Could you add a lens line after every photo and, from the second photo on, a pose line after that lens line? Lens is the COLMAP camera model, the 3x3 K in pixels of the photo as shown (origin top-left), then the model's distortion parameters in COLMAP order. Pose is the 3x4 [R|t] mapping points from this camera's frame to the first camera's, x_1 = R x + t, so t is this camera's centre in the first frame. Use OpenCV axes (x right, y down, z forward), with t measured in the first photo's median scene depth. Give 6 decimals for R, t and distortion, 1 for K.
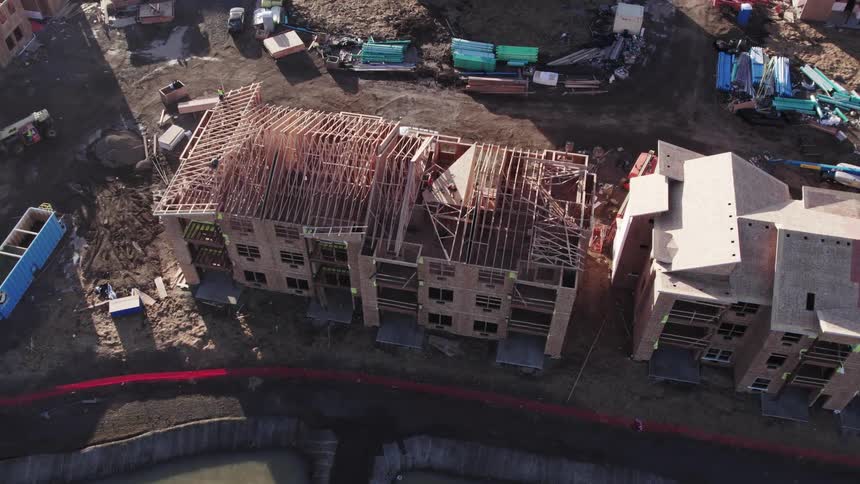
lens RADIAL K [[781.3, 0, 430.0], [0, 781.3, 242.0], [0, 0, 1]] dist [-0.039543, -0.021072]
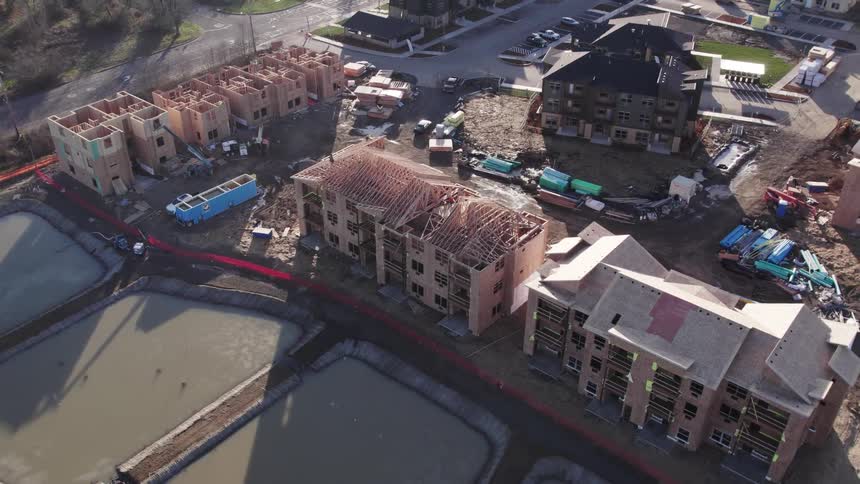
lens RADIAL K [[781.3, 0, 430.0], [0, 781.3, 242.0], [0, 0, 1]] dist [-0.039543, -0.021072]
pose [[0.874228, 0.267233, -0.405355, 0.611174], [-0.371539, 0.905678, -0.204223, 0.309526], [0.312545, 0.329143, 0.891056, -0.380903]]
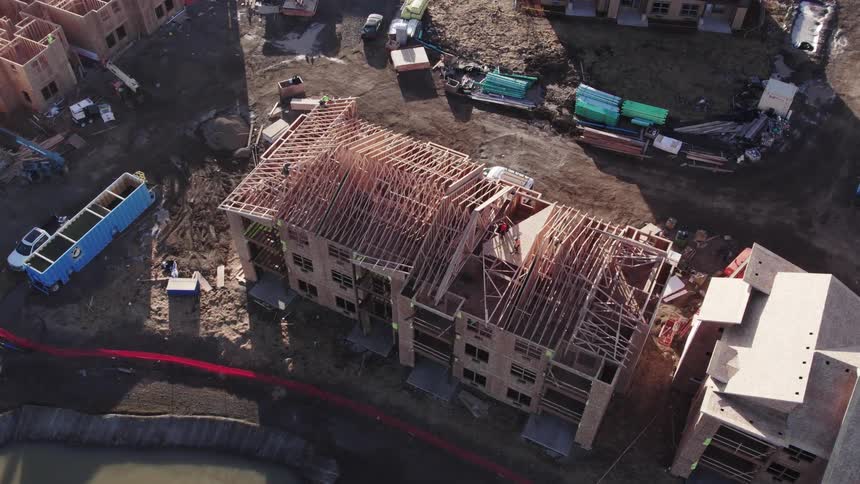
lens RADIAL K [[781.3, 0, 430.0], [0, 781.3, 242.0], [0, 0, 1]] dist [-0.039543, -0.021072]
pose [[0.957759, 0.216777, -0.188961, 0.101194], [-0.218841, 0.975708, 0.010130, -0.056862], [0.186567, 0.031650, 0.981932, 0.049756]]
